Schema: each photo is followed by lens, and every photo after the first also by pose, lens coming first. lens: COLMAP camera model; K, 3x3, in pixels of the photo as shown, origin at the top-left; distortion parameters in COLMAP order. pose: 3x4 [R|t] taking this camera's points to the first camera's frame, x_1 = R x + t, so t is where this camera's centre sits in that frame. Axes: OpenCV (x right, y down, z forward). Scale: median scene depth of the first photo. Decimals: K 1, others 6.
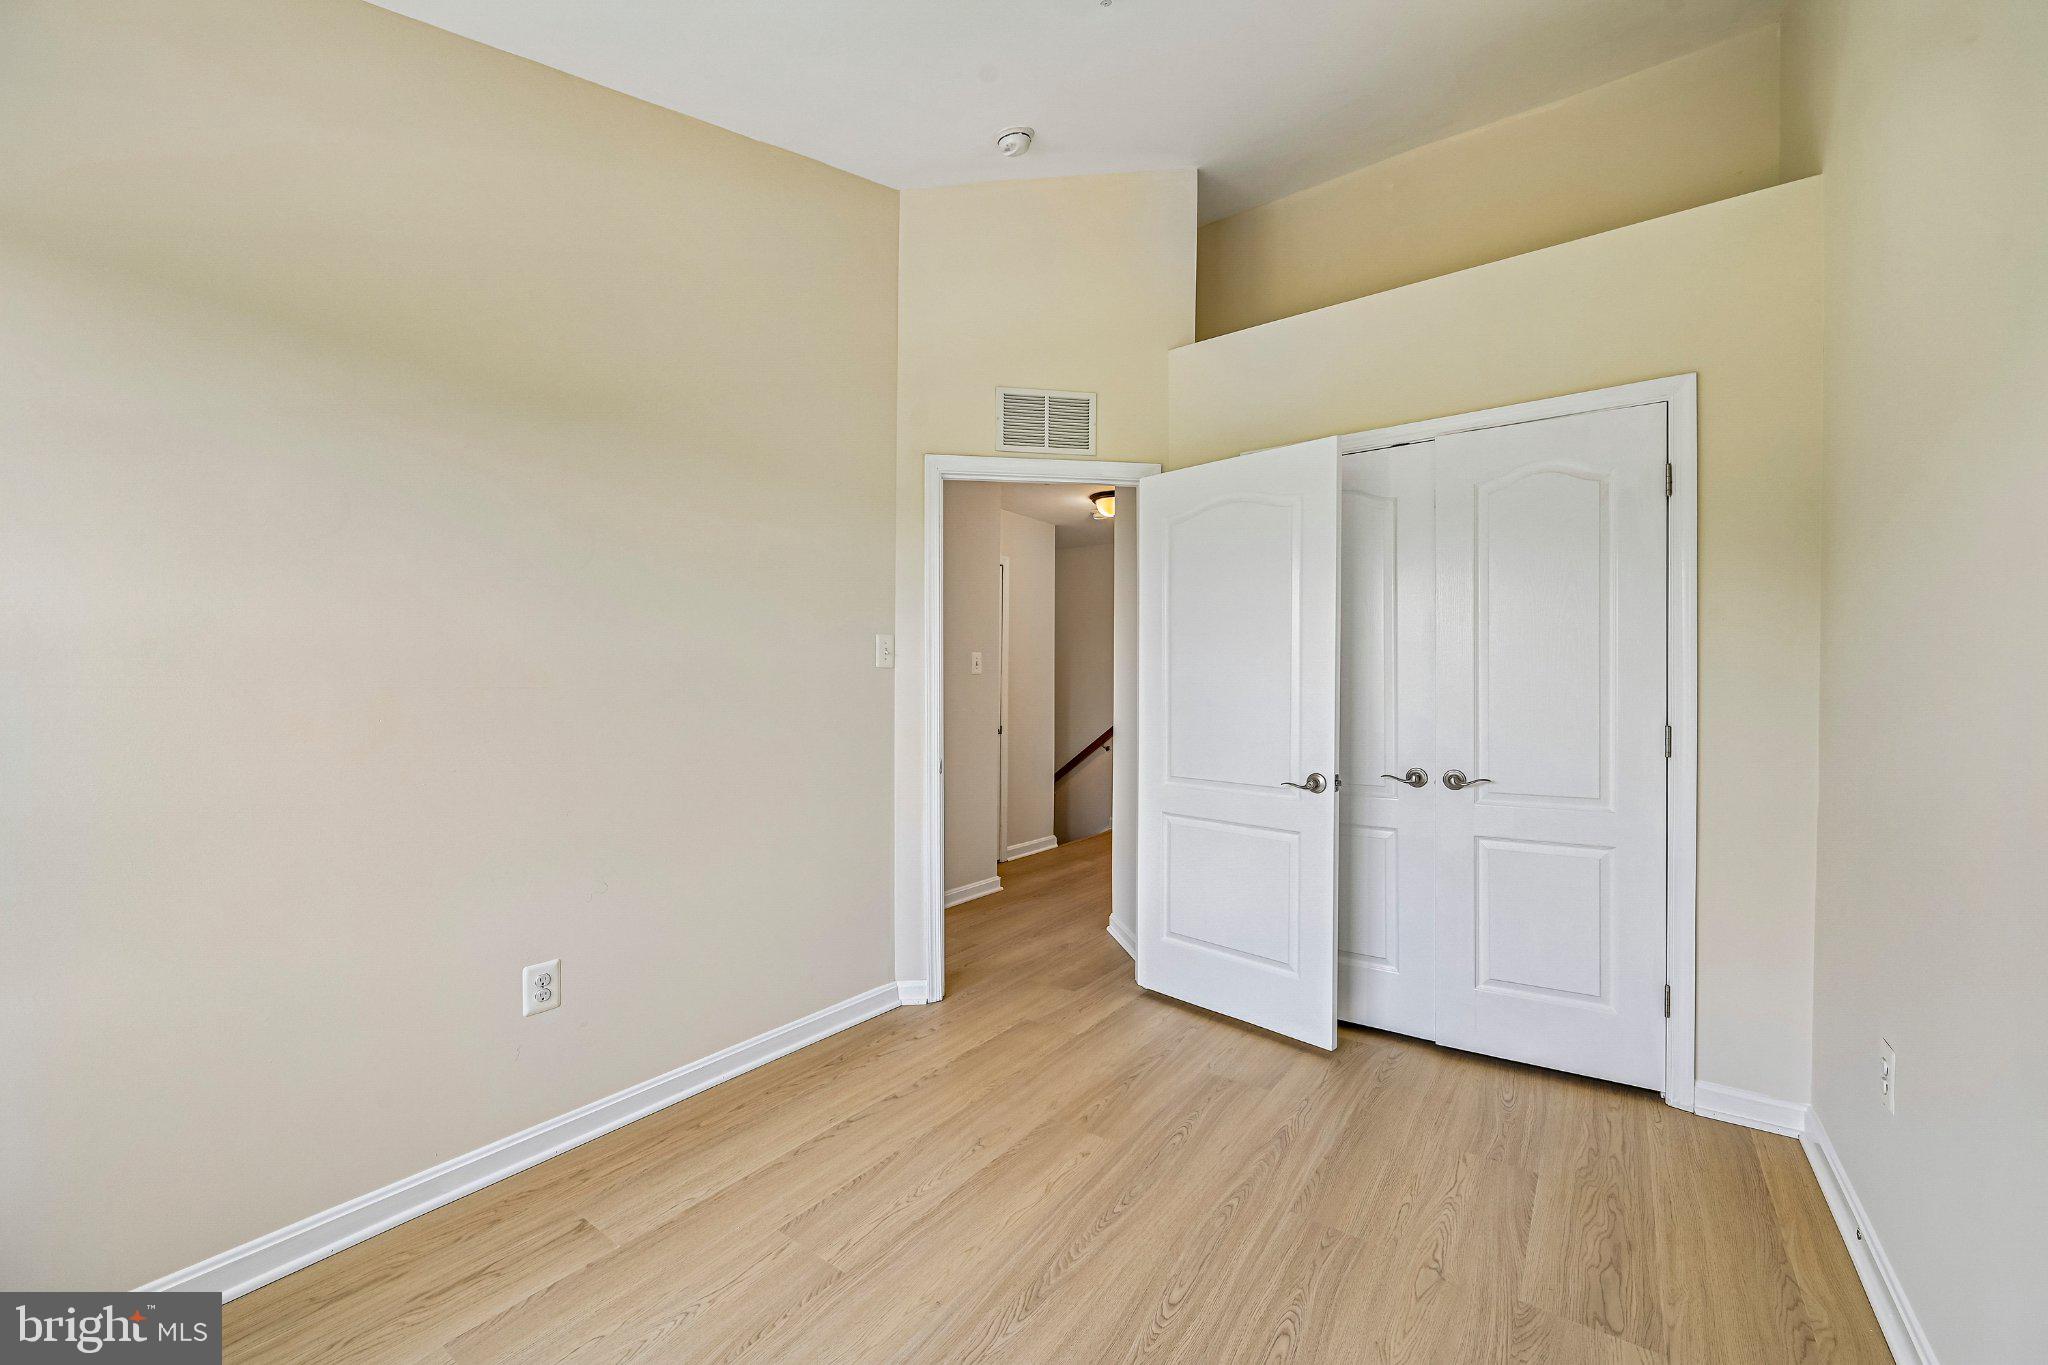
lens RADIAL K [[818.8, 0, 1033.1], [0, 818.8, 677.8], [0, 0, 1]] dist [0.001509, -0.000005]
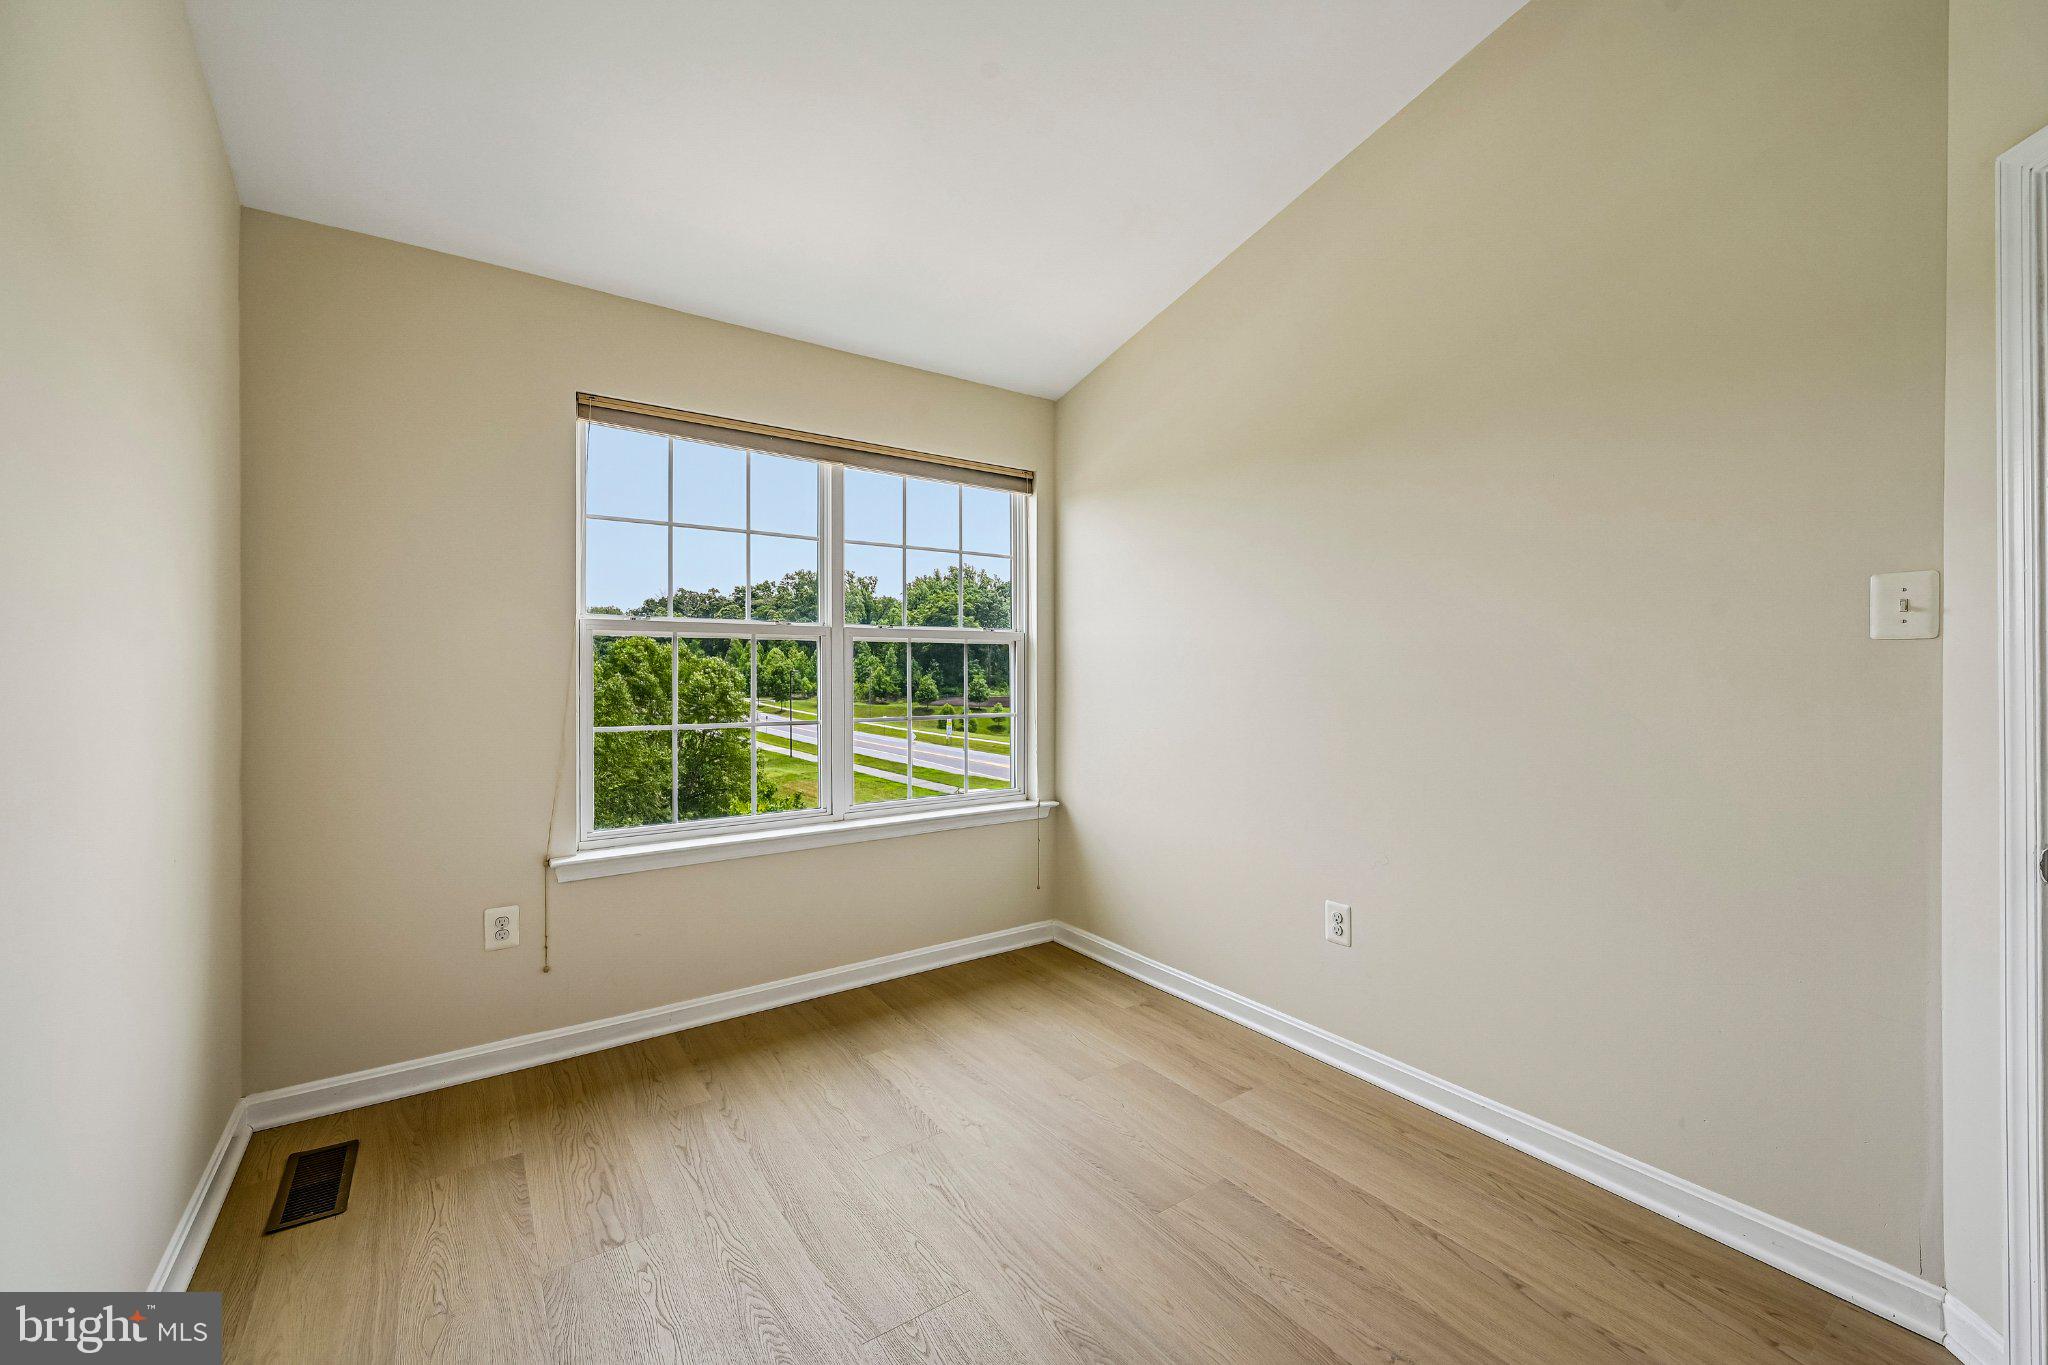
lens RADIAL K [[818.8, 0, 1033.1], [0, 818.8, 677.8], [0, 0, 1]] dist [0.001509, -0.000005]
pose [[-0.323729, 0.005196, -0.946135, 0.688893], [0.002887, 0.999986, 0.004504, 0.011343], [0.946145, -0.001274, -0.323740, 0.979042]]
